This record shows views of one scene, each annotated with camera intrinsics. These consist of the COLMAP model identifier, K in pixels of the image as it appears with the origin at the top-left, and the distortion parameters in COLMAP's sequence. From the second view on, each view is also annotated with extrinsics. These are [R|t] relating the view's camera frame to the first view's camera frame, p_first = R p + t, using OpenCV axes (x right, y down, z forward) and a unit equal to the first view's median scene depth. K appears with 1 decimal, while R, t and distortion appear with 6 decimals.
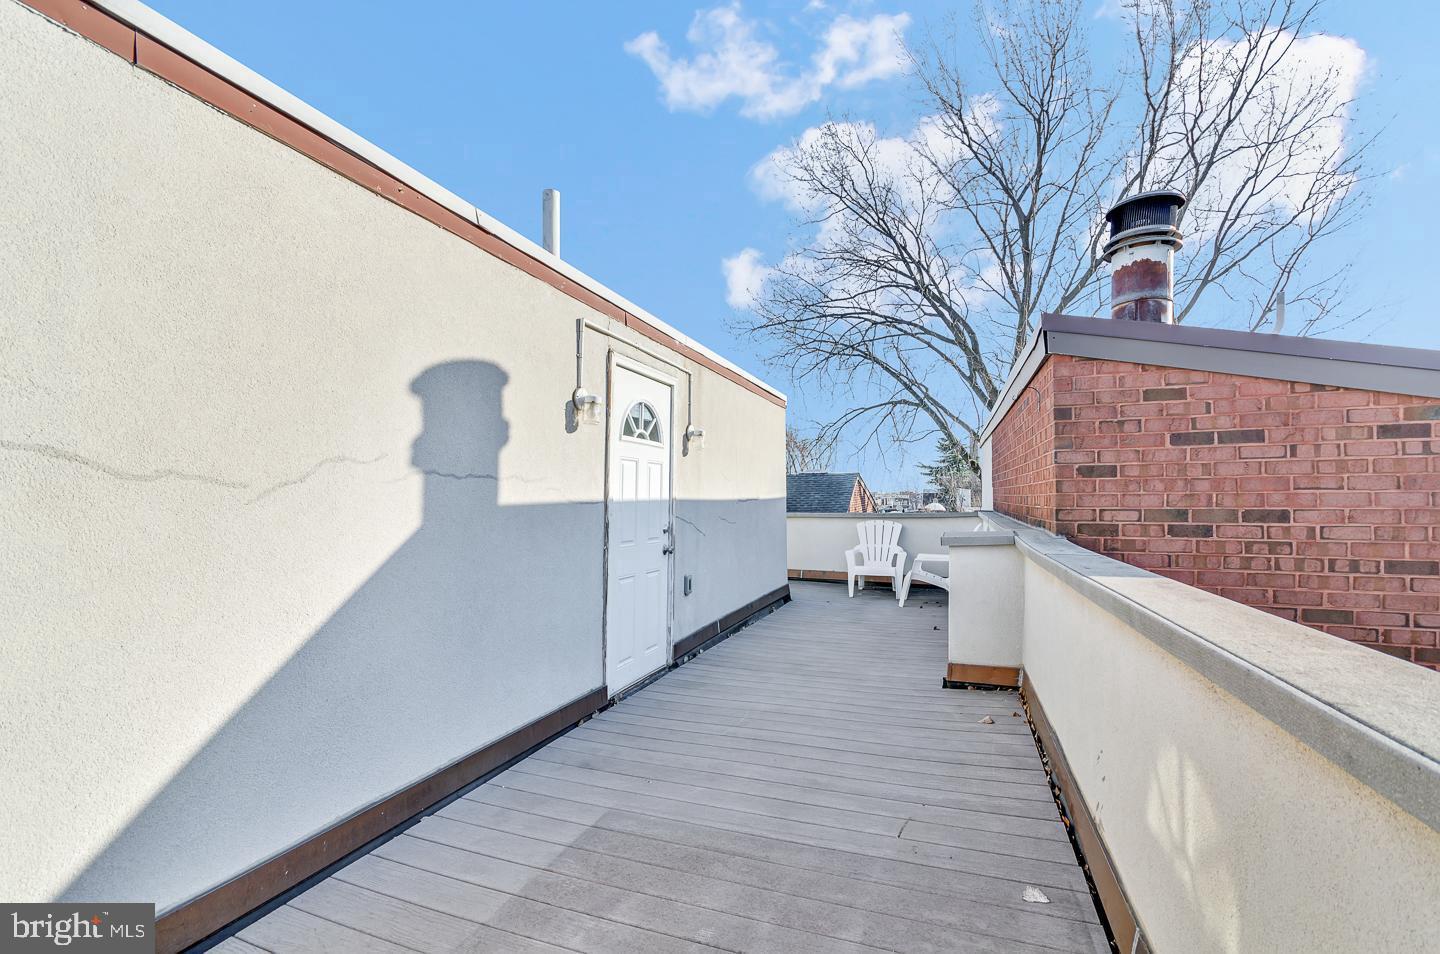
lens RADIAL K [[629.5, 0, 720.4], [0, 629.5, 508.0], [0, 0, 1]] dist [0.011752, 0.000350]
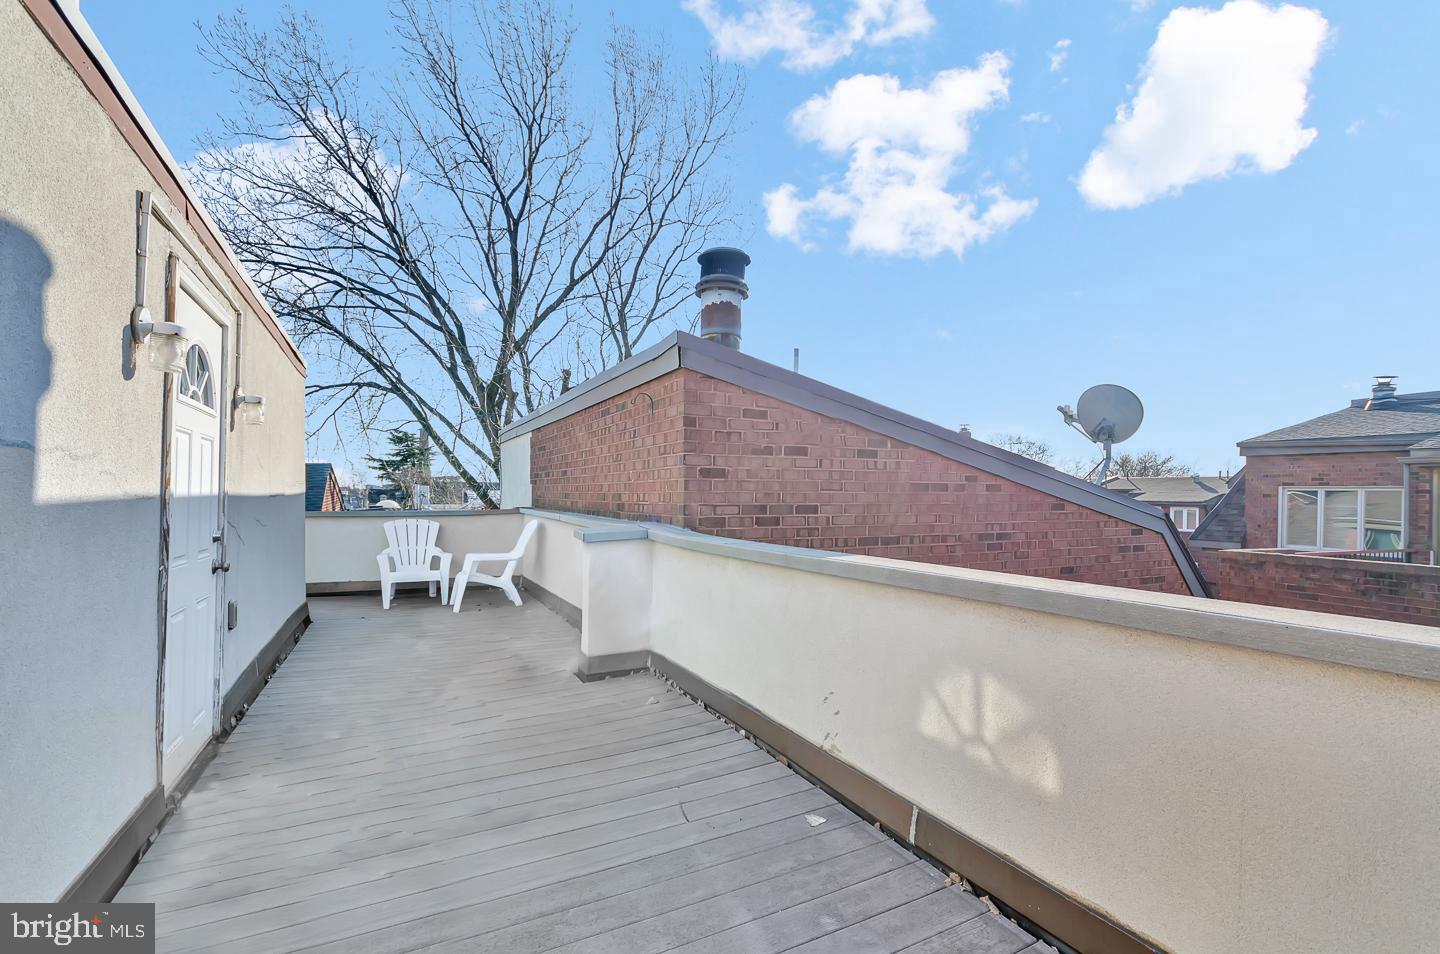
lens RADIAL K [[647.2, 0, 724.7], [0, 647.2, 521.2], [0, 0, 1]] dist [0.000036, -0.000591]
pose [[0.679947, -0.022005, 0.732931, -0.238135], [0.003695, 0.999640, 0.026585, 0.000247], [-0.733252, -0.015368, 0.679783, 0.130119]]
